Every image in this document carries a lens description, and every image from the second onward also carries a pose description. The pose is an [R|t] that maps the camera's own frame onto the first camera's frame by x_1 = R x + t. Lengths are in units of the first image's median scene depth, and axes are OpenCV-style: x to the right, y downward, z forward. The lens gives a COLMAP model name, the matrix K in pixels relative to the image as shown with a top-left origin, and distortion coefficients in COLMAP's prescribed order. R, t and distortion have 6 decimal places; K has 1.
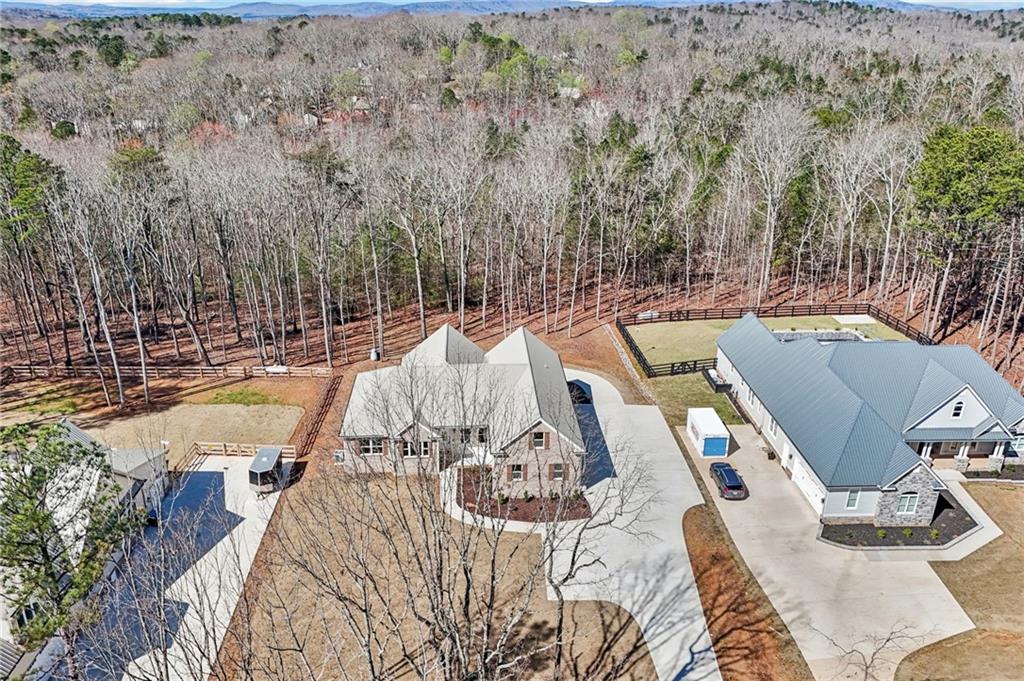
lens RADIAL K [[775.0, 0, 516.2], [0, 775.0, 346.7], [0, 0, 1]] dist [0.085957, -0.093375]
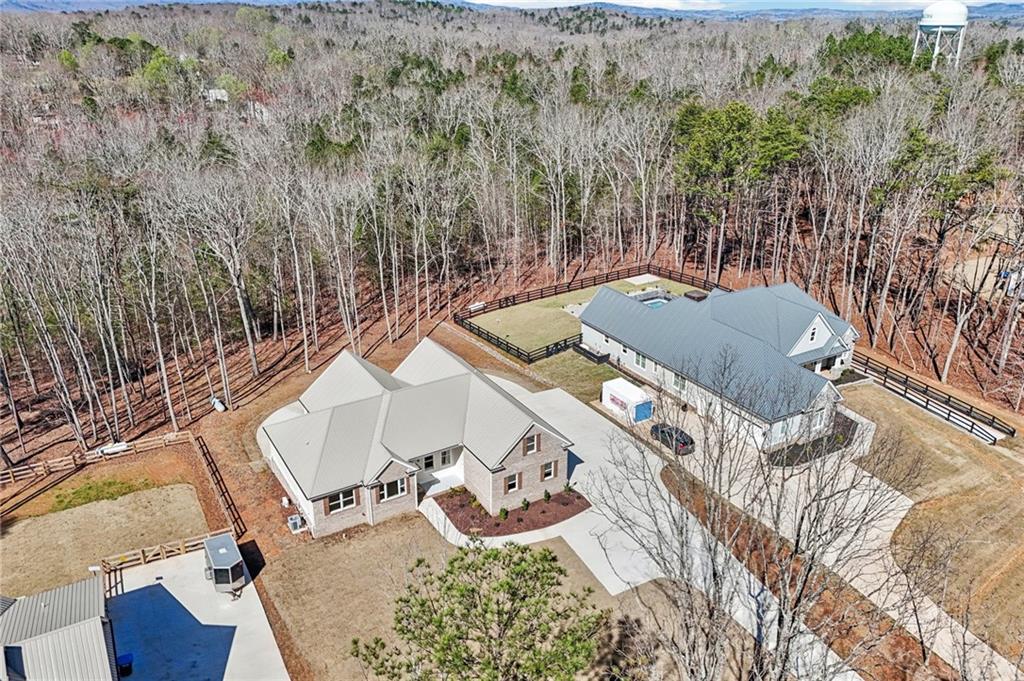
lens RADIAL K [[763.9, 0, 513.4], [0, 763.9, 334.9], [0, 0, 1]] dist [0.078208, -0.070733]
pose [[0.888584, -0.187679, 0.418562, -0.277525], [0.190090, 0.981093, 0.036363, -0.040655], [-0.417473, 0.047253, 0.907460, 0.095628]]
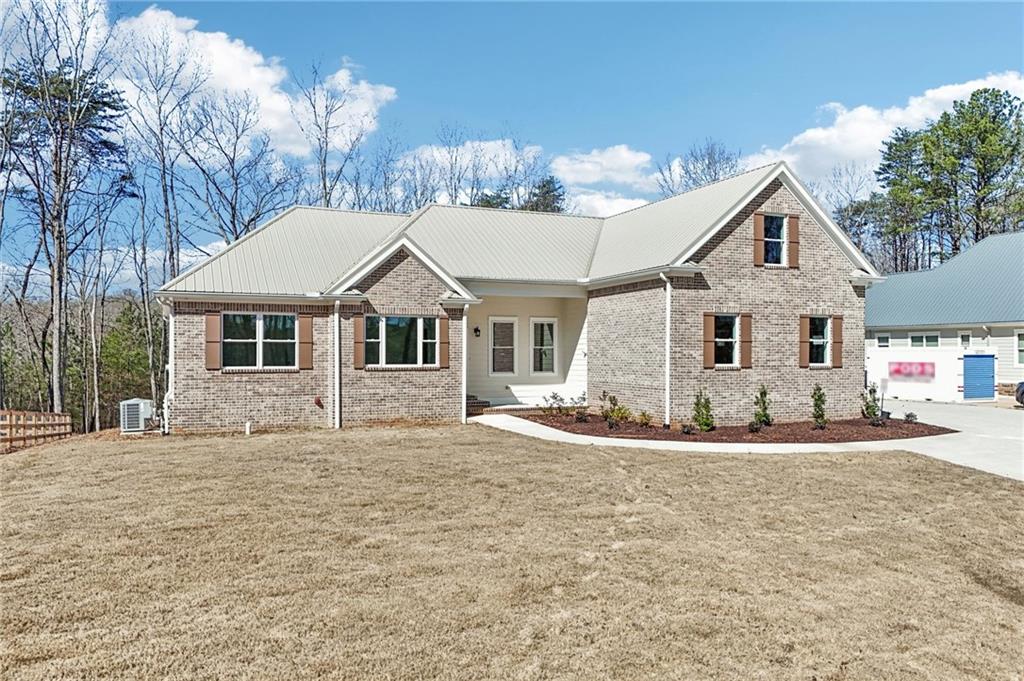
lens RADIAL K [[765.6, 0, 512.0], [0, 765.6, 340.5], [0, 0, 1]] dist [0.087658, -0.085962]
pose [[0.940928, -0.004343, 0.338579, -0.159039], [0.142624, 0.911973, -0.384660, 0.215614], [-0.307104, 0.410227, 0.858721, 0.559288]]
